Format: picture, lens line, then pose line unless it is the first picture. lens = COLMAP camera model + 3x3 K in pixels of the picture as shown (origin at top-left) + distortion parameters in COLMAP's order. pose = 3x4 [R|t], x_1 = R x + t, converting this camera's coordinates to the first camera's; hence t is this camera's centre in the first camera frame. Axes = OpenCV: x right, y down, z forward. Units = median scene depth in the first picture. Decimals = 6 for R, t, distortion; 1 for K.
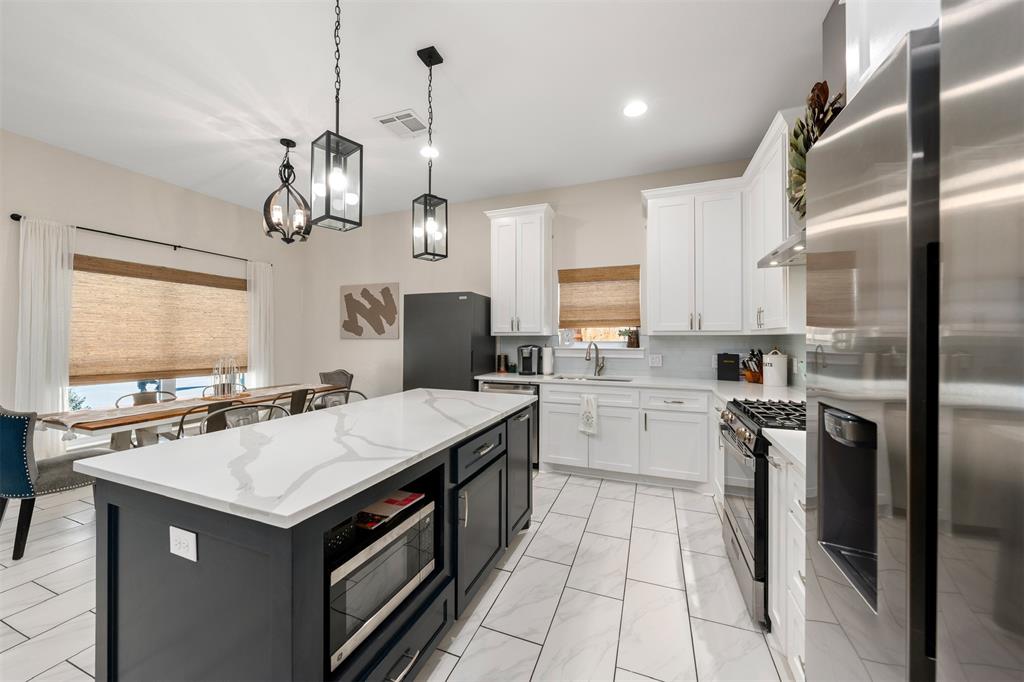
lens RADIAL K [[372.6, 0, 509.5], [0, 372.6, 337.7], [0, 0, 1]] dist [-0.001924, -0.000133]
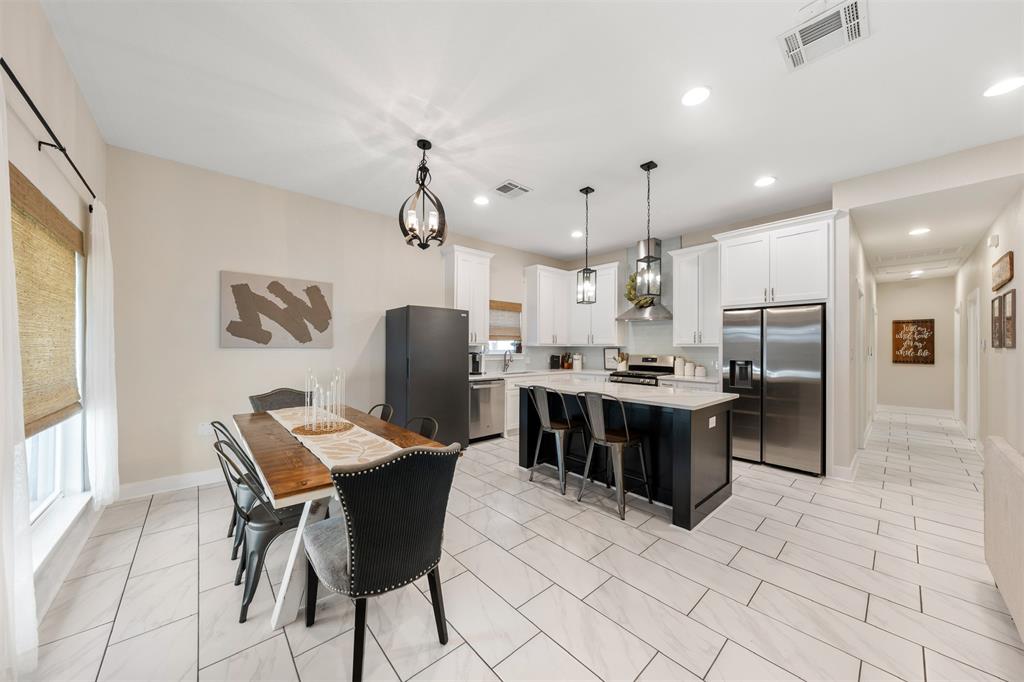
lens RADIAL K [[350.9, 0, 512.2], [0, 350.9, 346.4], [0, 0, 1]] dist [-0.005868, 0.001330]
pose [[0.451564, 0.003644, 0.892231, -1.073813], [-0.004833, 0.999987, -0.001638, -0.001070], [-0.892226, -0.003573, 0.451576, 0.320366]]
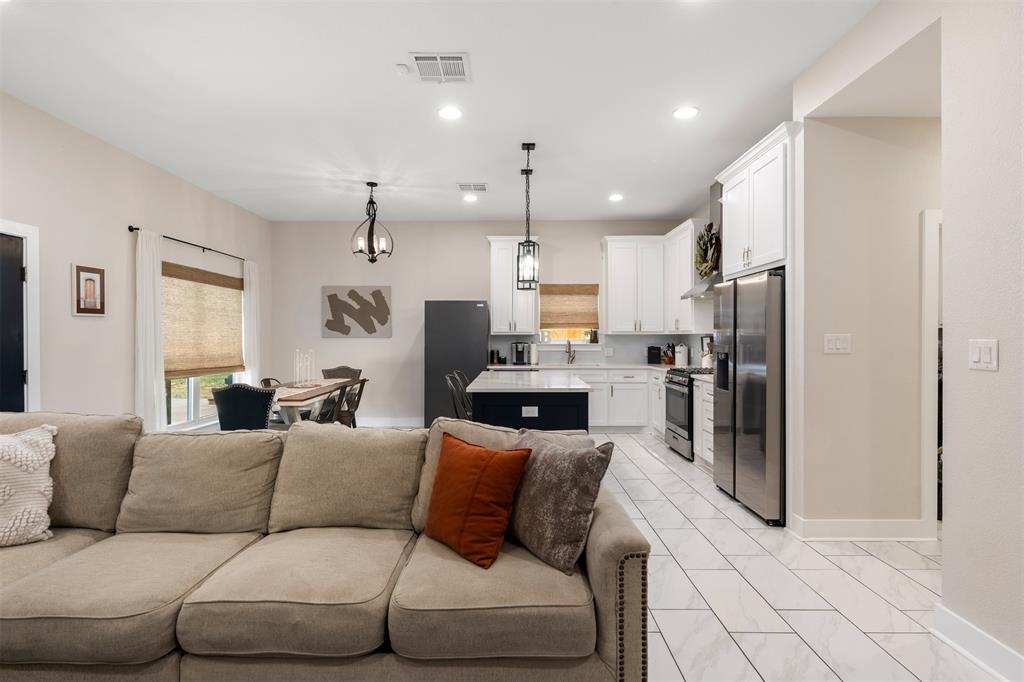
lens RADIAL K [[498.5, 0, 507.8], [0, 498.5, 339.4], [0, 0, 1]] dist [0.003683, -0.001745]
pose [[0.934951, -0.003658, 0.354758, -0.635978], [0.001590, 0.999980, 0.006121, 0.000314], [-0.354773, -0.005158, 0.934938, -0.637642]]
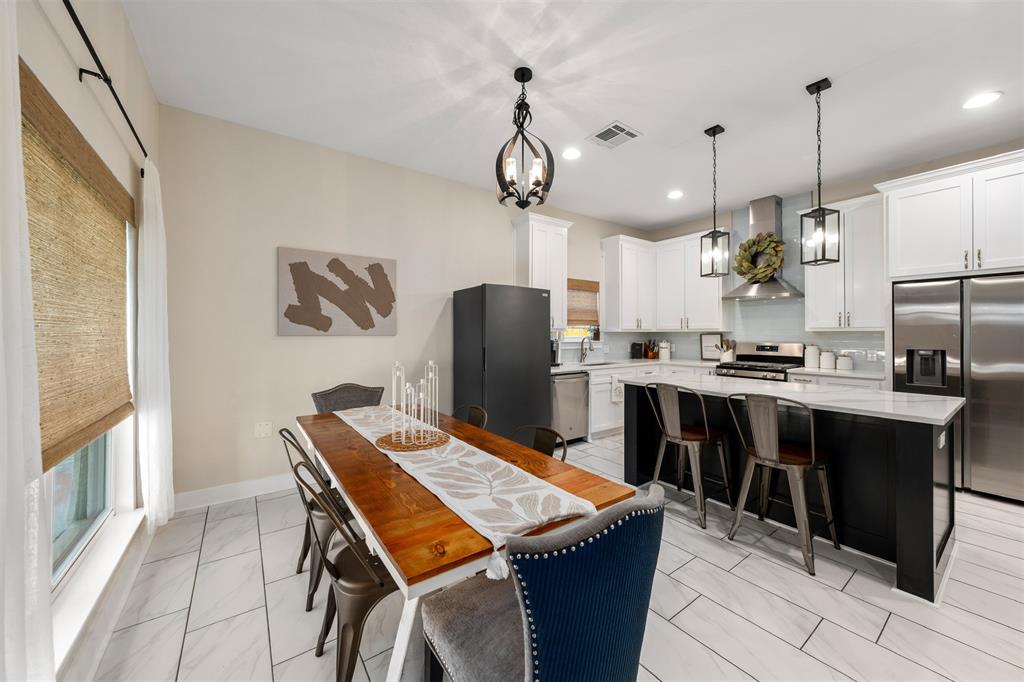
lens RADIAL K [[372.6, 0, 508.9], [0, 372.6, 332.4], [0, 0, 1]] dist [-0.001924, -0.000133]
pose [[0.544953, 0.001912, 0.838465, -1.026223], [0.001054, 0.999995, -0.002965, -0.000412], [-0.838466, 0.002499, 0.544948, 0.509692]]
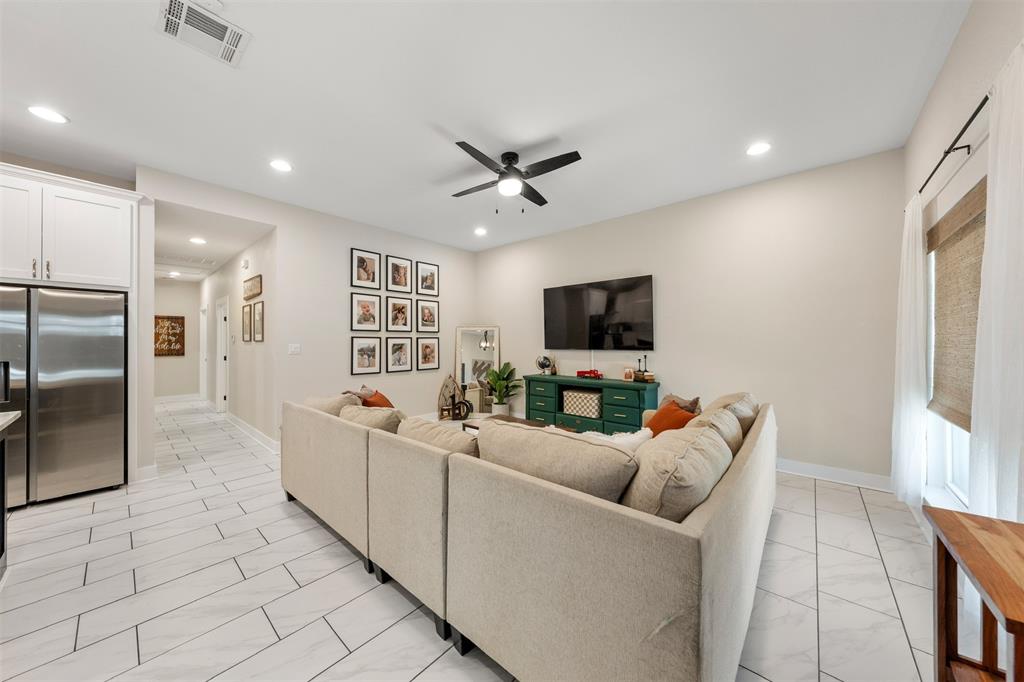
lens RADIAL K [[350.9, 0, 509.7], [0, 350.9, 339.7], [0, 0, 1]] dist [-0.005868, 0.001330]
pose [[-0.937981, 0.003745, 0.346667, -1.018765], [0.001420, 0.999975, -0.006961, -0.000892], [-0.346684, -0.006037, -0.937962, 0.462634]]
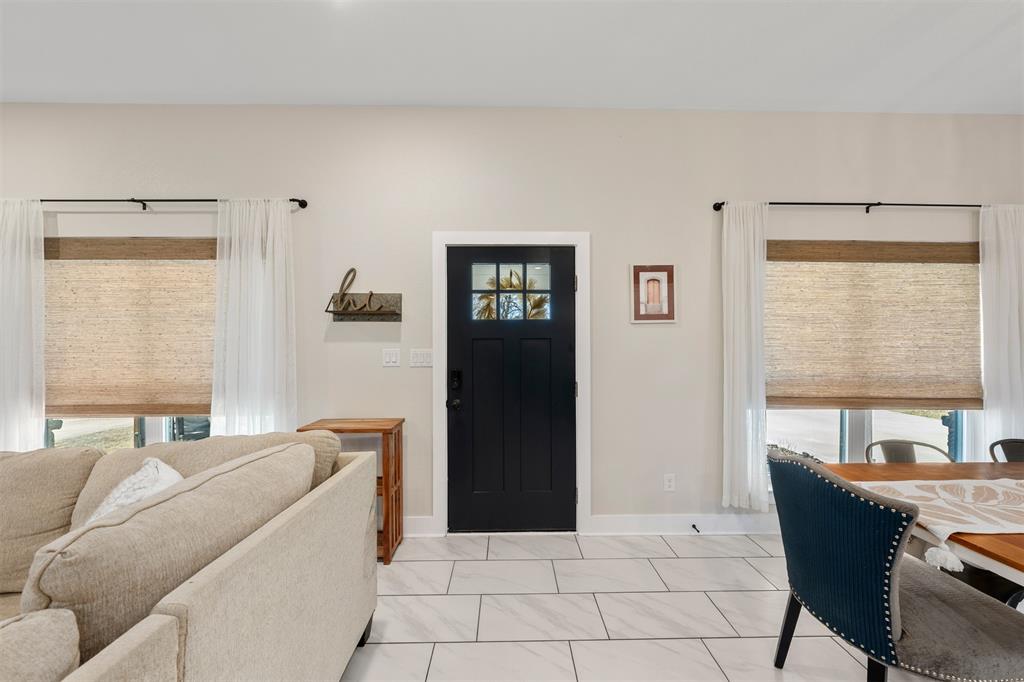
lens RADIAL K [[350.9, 0, 513.0], [0, 350.9, 346.5], [0, 0, 1]] dist [-0.005868, 0.001330]
pose [[0.377285, -0.004941, -0.926084, -0.601734], [0.002052, 0.999988, -0.004499, 0.000228], [0.926095, -0.000203, 0.377291, 0.204527]]
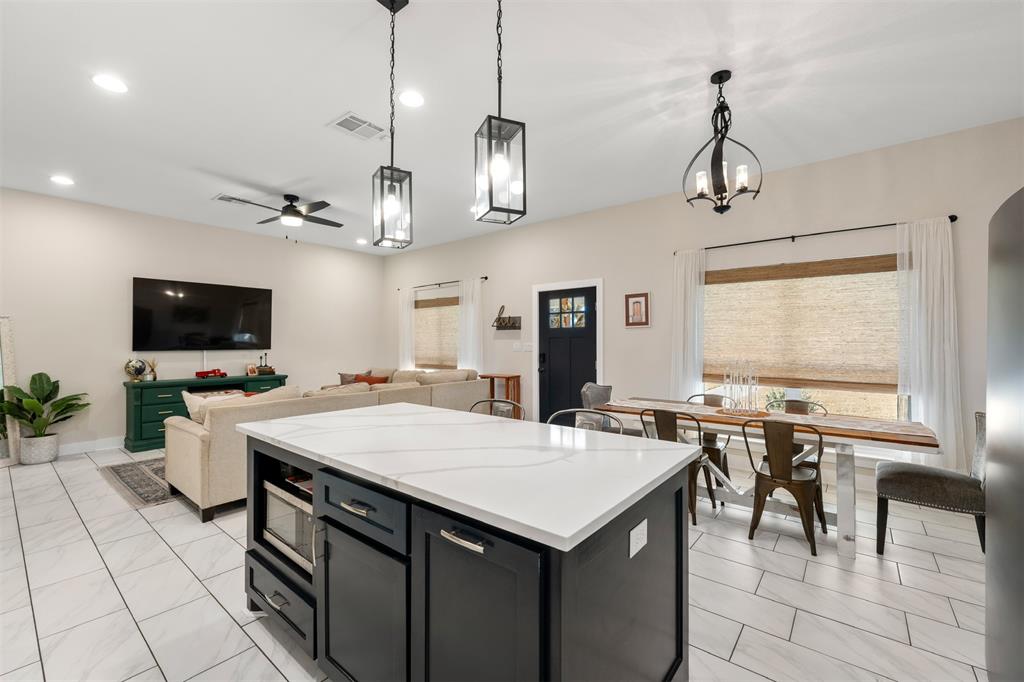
lens RADIAL K [[427.5, 0, 513.1], [0, 427.5, 341.7], [0, 0, 1]] dist [0.001102, -0.001071]
pose [[-0.304363, -0.002770, -0.952552, 0.276691], [0.001130, 0.999994, -0.003269, 0.002512], [0.952555, -0.002071, -0.304359, 0.715976]]
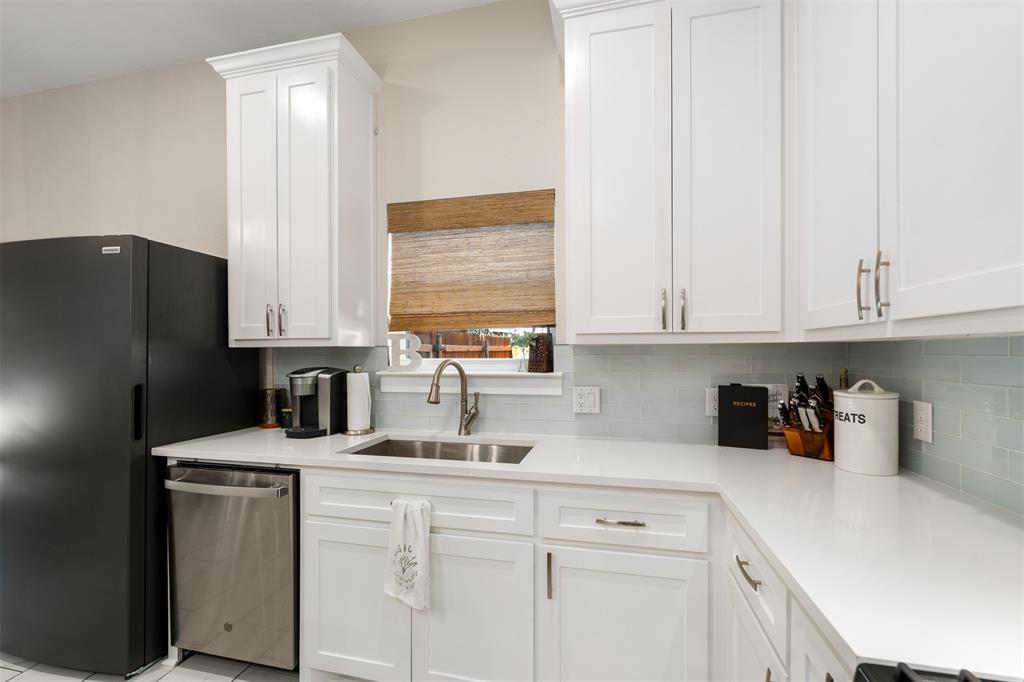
lens RADIAL K [[427.5, 0, 514.6], [0, 427.5, 354.1], [0, 0, 1]] dist [0.001102, -0.001071]
pose [[0.990169, -0.005634, 0.139762, 0.226976], [0.004861, 0.999971, 0.005871, 0.001383], [-0.139791, -0.005134, 0.990168, 0.485447]]
